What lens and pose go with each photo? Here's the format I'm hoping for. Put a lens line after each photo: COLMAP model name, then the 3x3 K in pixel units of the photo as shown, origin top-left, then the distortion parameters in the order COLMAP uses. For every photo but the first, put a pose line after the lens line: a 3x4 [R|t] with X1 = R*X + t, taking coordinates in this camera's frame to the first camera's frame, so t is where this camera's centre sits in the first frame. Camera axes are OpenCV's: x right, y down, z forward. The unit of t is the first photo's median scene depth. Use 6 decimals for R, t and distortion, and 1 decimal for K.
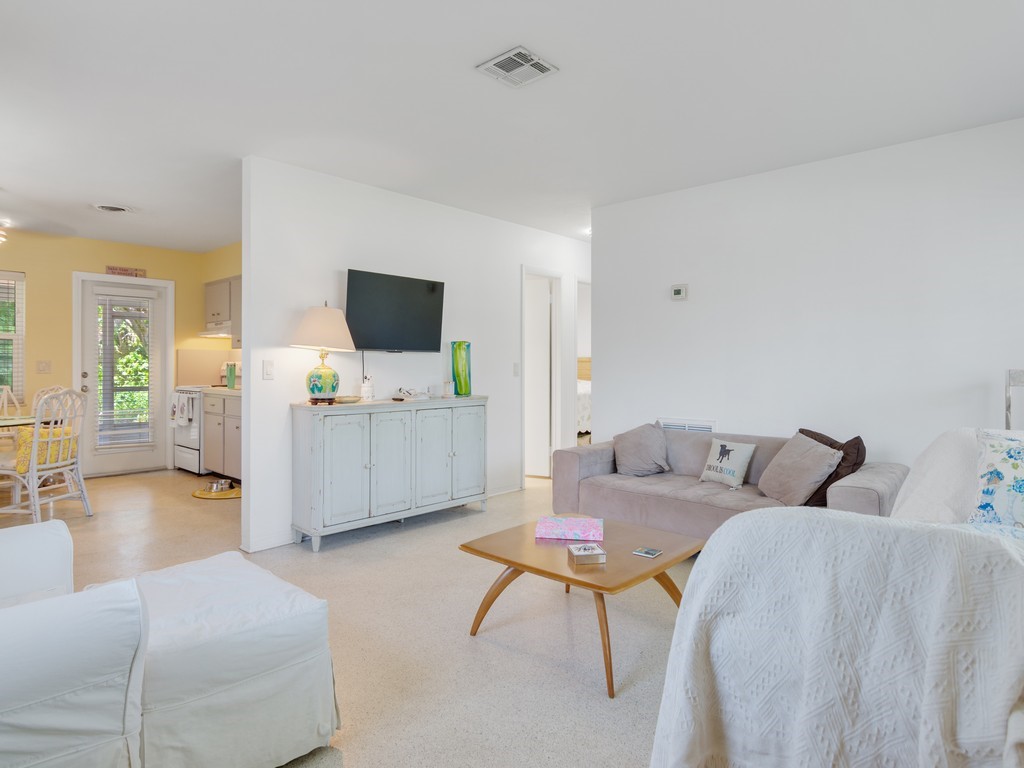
lens RADIAL K [[584.9, 0, 512.1], [0, 584.9, 365.1], [0, 0, 1]] dist [-0.002826, -0.003080]
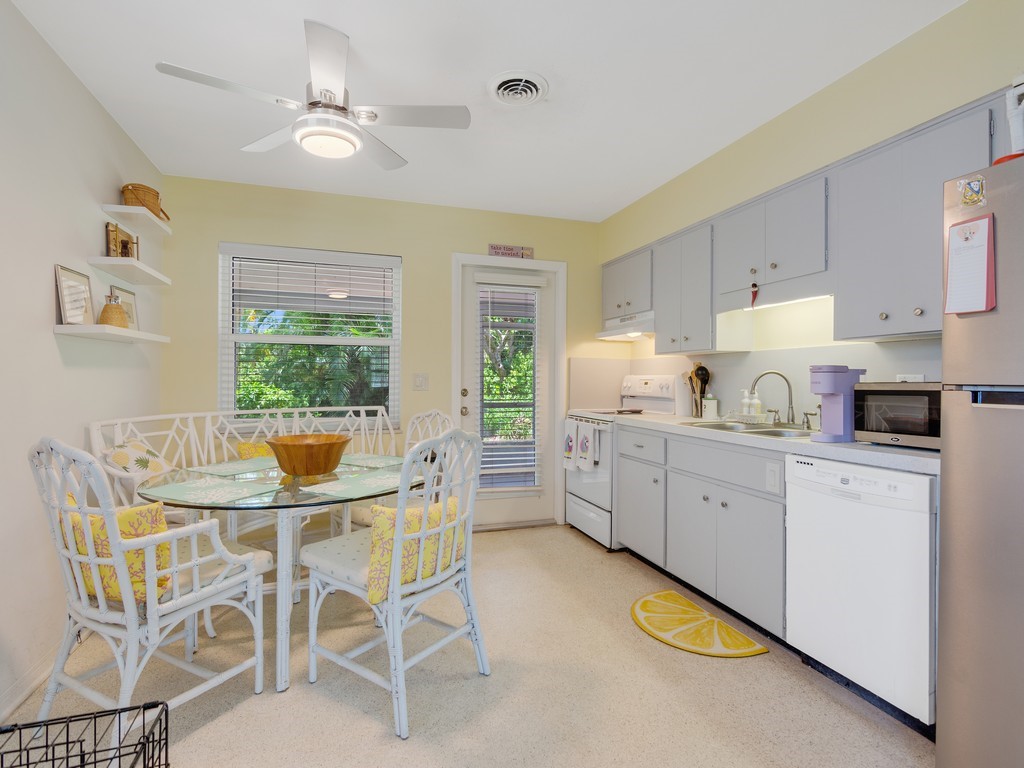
lens RADIAL K [[549.4, 0, 512.0], [0, 549.4, 384.0], [0, 0, 1]] dist [-0.000242, -0.014474]
pose [[0.866724, 0.009094, -0.498705, -0.326320], [-0.005342, 0.999946, 0.008950, -0.000533], [0.498760, -0.005093, 0.866725, 0.417375]]
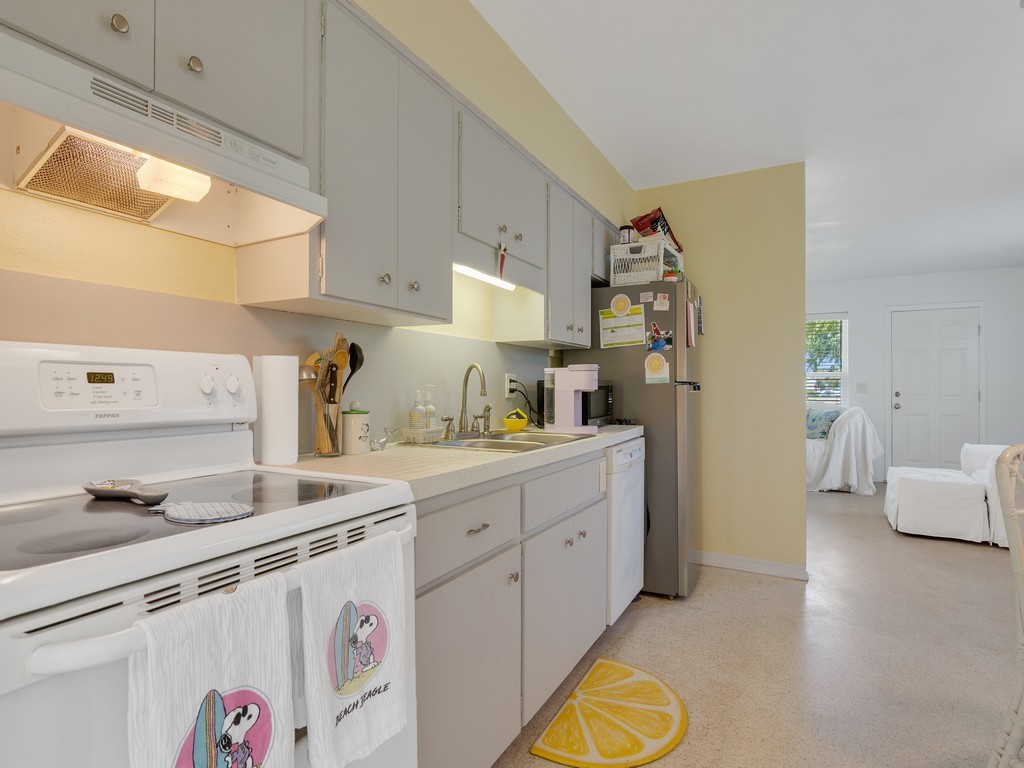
lens RADIAL K [[549.4, 0, 512.0], [0, 549.4, 384.0], [0, 0, 1]] dist [-0.000242, -0.014474]
pose [[-0.235487, 0.006038, 0.971859, -0.702419], [-0.006160, 0.999951, -0.007705, 0.006195], [-0.971858, -0.007801, -0.235439, 0.976193]]
